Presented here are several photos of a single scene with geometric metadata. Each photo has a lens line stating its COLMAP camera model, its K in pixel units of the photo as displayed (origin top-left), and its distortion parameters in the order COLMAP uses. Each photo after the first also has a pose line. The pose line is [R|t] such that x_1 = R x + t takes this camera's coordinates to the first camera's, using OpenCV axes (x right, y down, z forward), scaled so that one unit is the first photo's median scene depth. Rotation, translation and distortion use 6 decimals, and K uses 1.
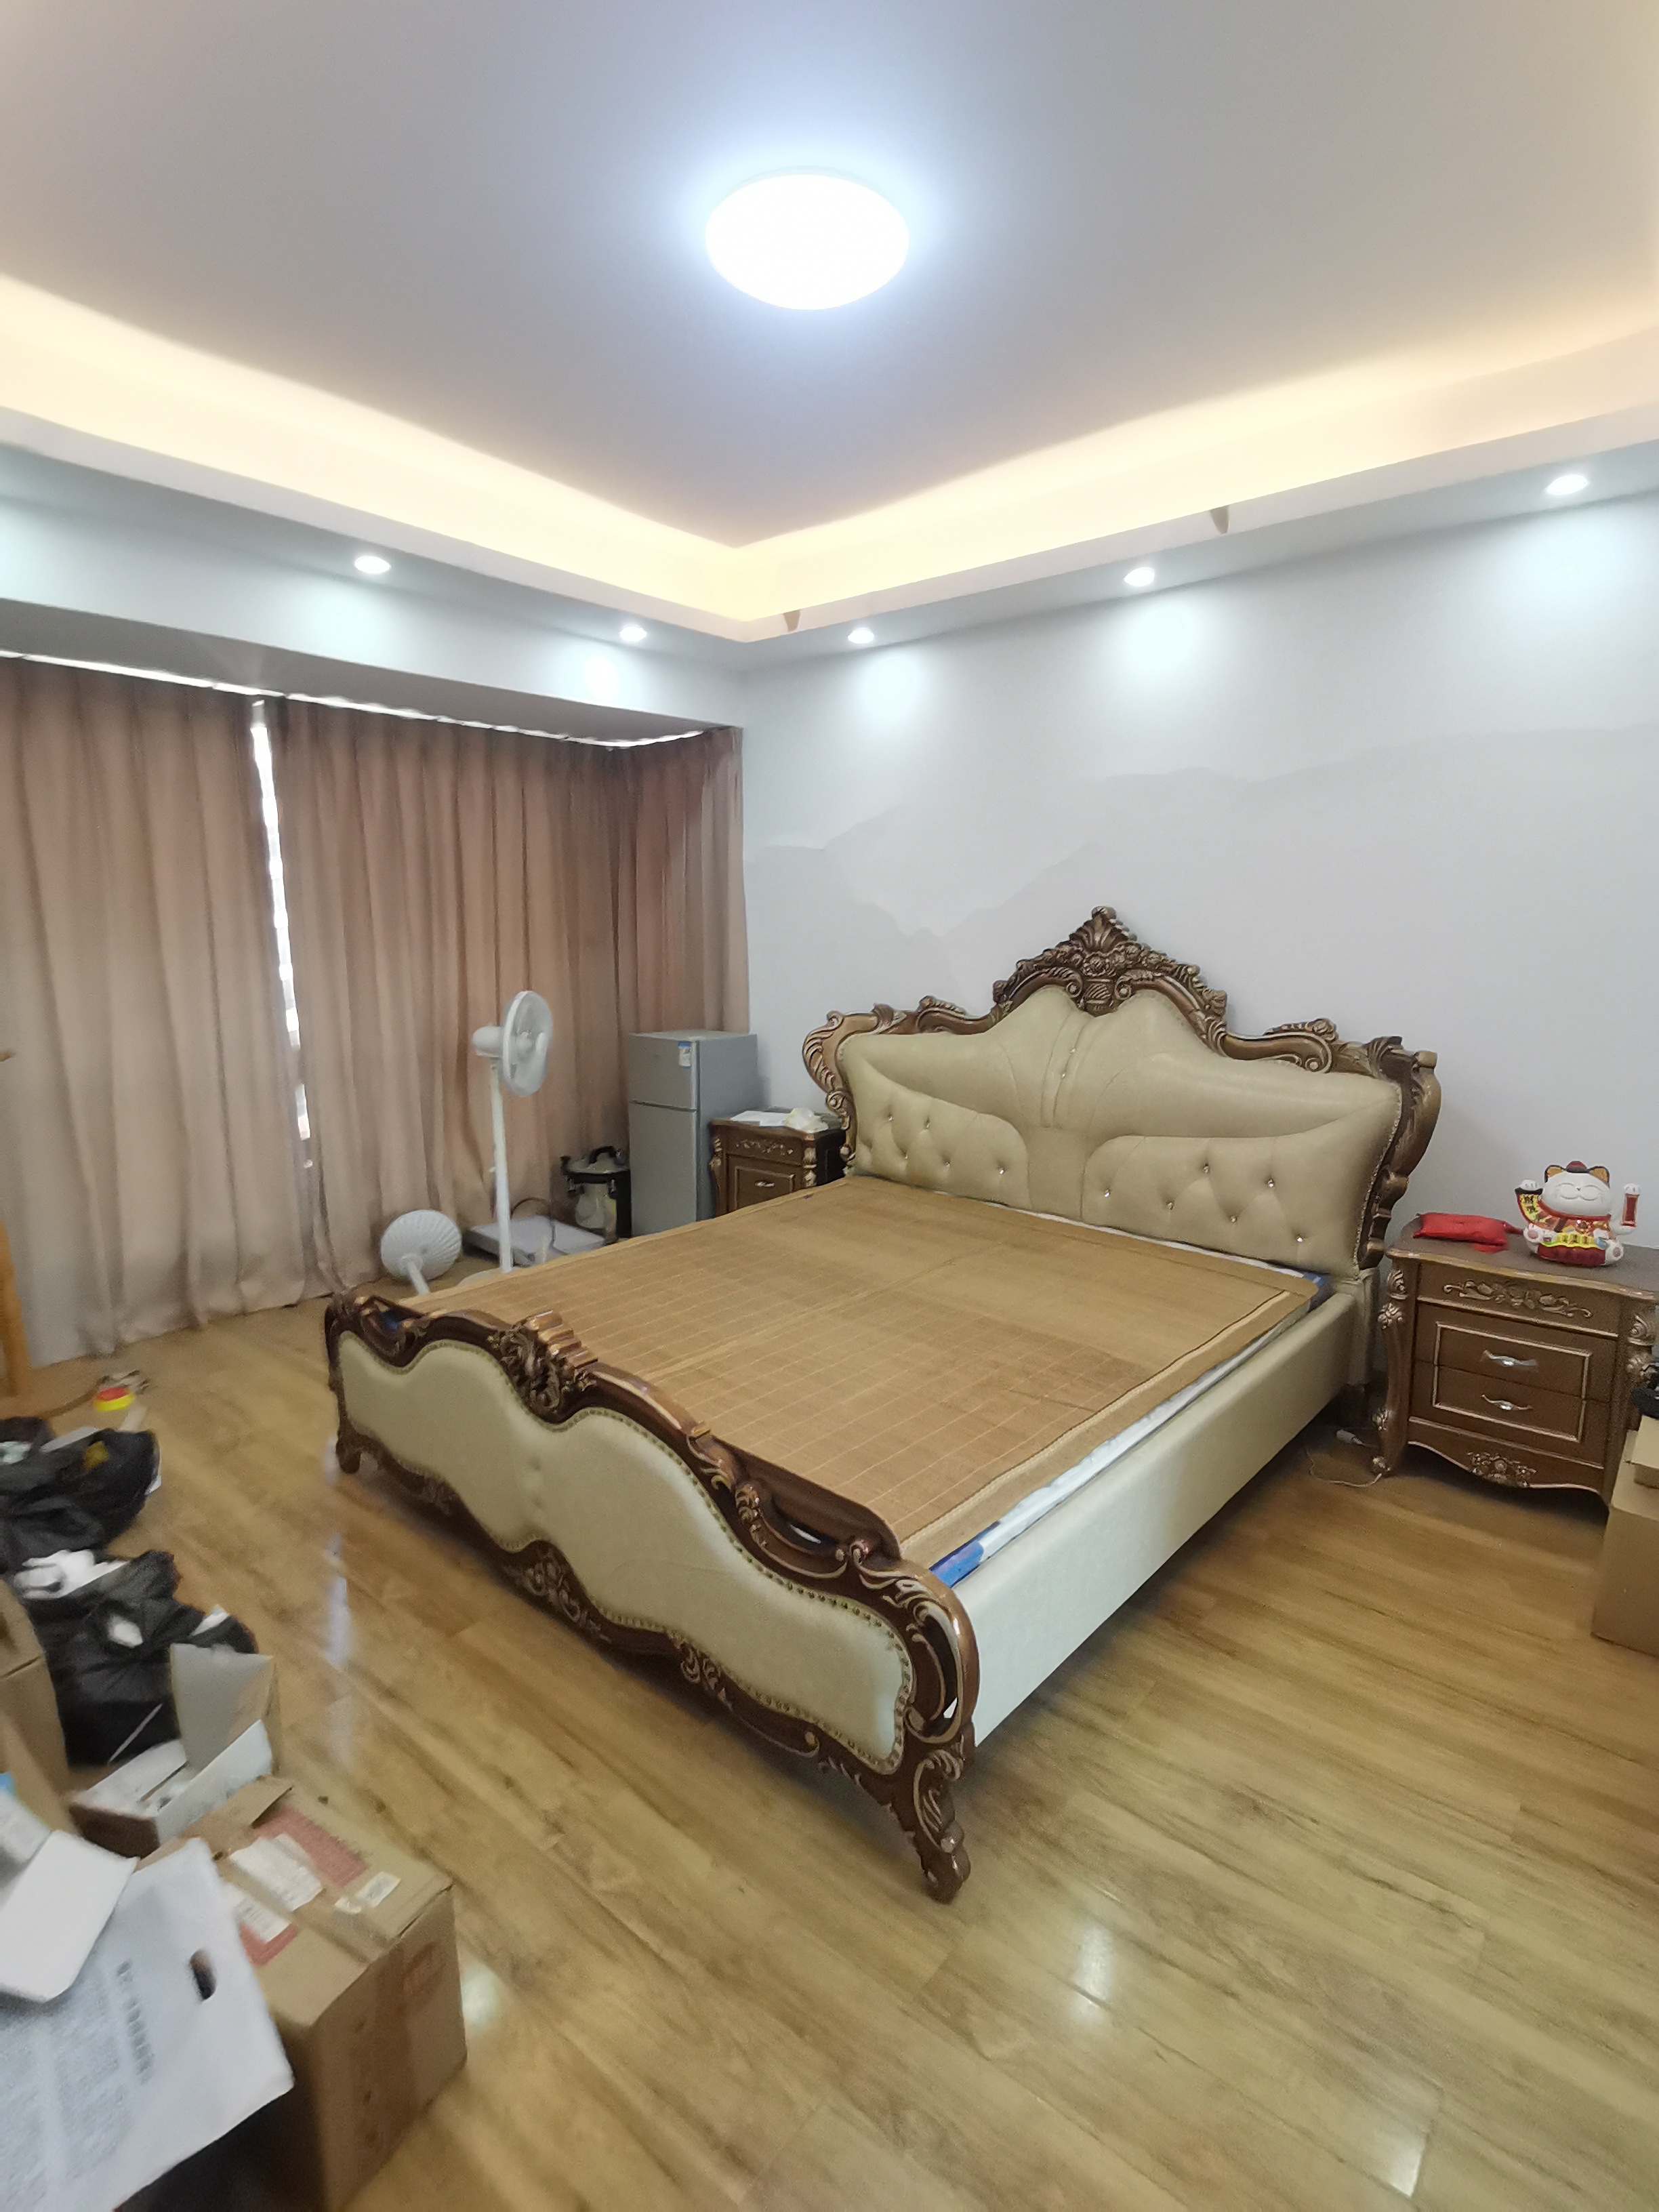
lens RADIAL K [[1113.1, 0, 829.5], [0, 1113.1, 1106.0], [0, 0, 1]] dist [0.037226, -0.037090]
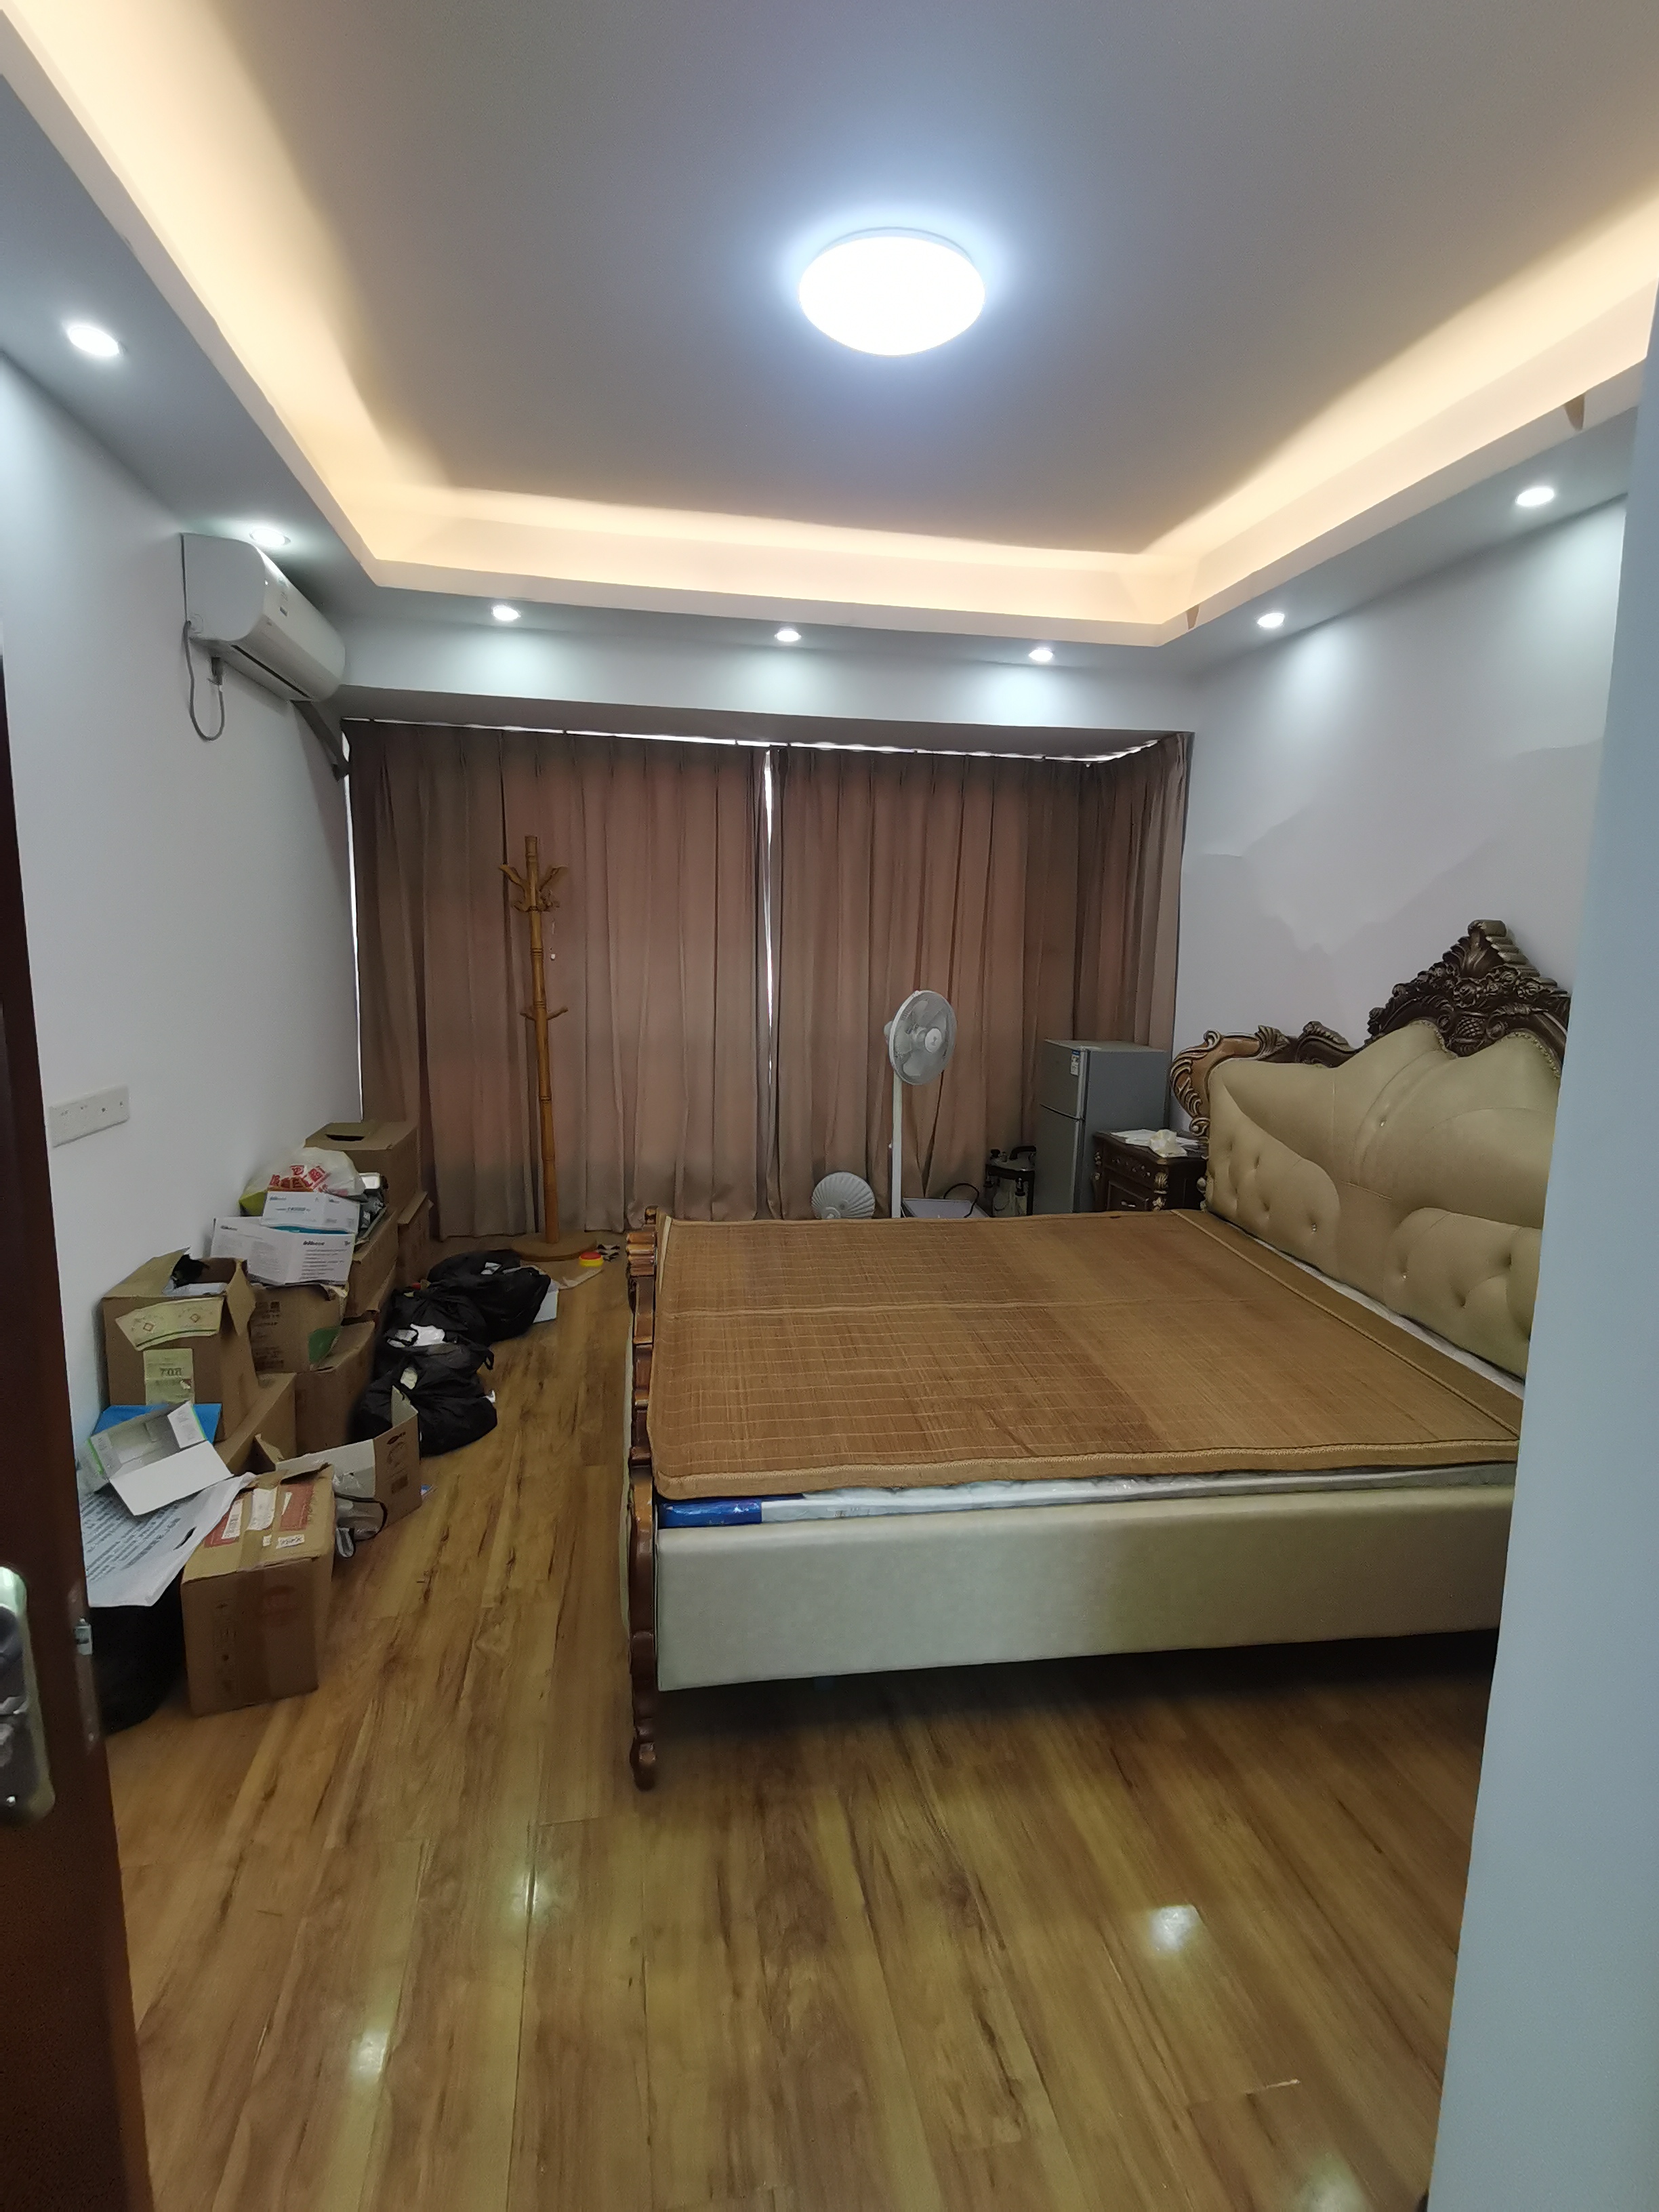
lens RADIAL K [[1113.1, 0, 829.5], [0, 1113.1, 1106.0], [0, 0, 1]] dist [0.037226, -0.037090]
pose [[0.753675, 0.122425, -0.645745, 0.416259], [-0.132766, 0.990603, 0.032850, -0.013223], [0.643698, 0.060974, 0.762847, 0.104600]]
